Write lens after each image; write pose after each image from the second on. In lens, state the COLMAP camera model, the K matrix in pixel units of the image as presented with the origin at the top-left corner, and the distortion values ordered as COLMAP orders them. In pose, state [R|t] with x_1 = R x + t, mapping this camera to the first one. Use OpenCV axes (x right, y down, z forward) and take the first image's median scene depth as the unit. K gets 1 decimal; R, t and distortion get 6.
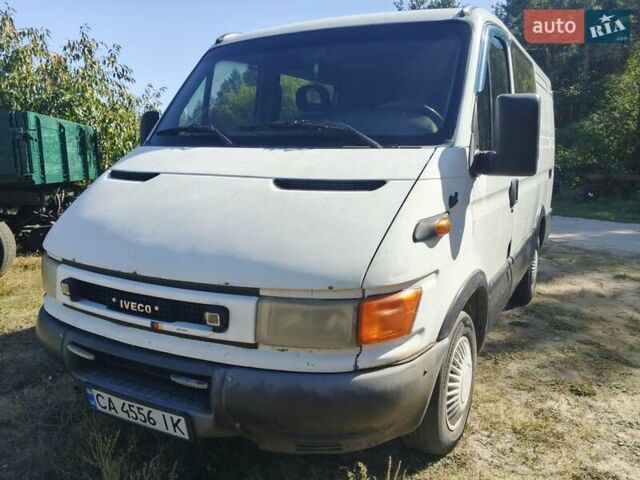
lens RADIAL K [[514.6, 0, 320.0], [0, 514.6, 240.0], [0, 0, 1]] dist [-0.009616, -0.003131]
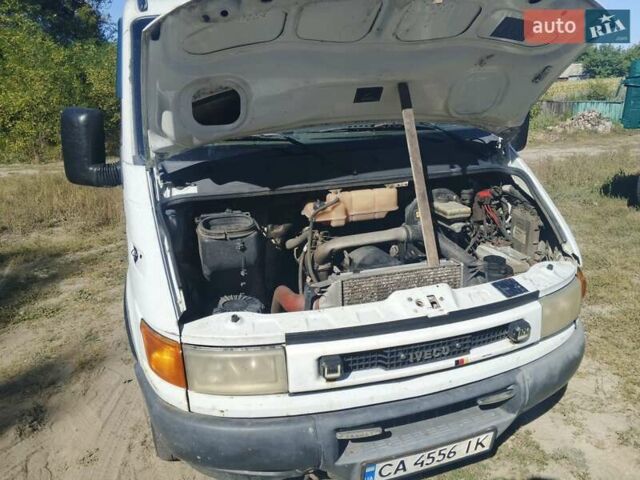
lens RADIAL K [[514.6, 0, 320.0], [0, 514.6, 240.0], [0, 0, 1]] dist [-0.009616, -0.003131]
pose [[0.697378, -0.230728, 0.678549, -1.109143], [0.165130, 0.973018, 0.161144, -0.258475], [-0.697421, -0.000329, 0.716661, 0.480195]]
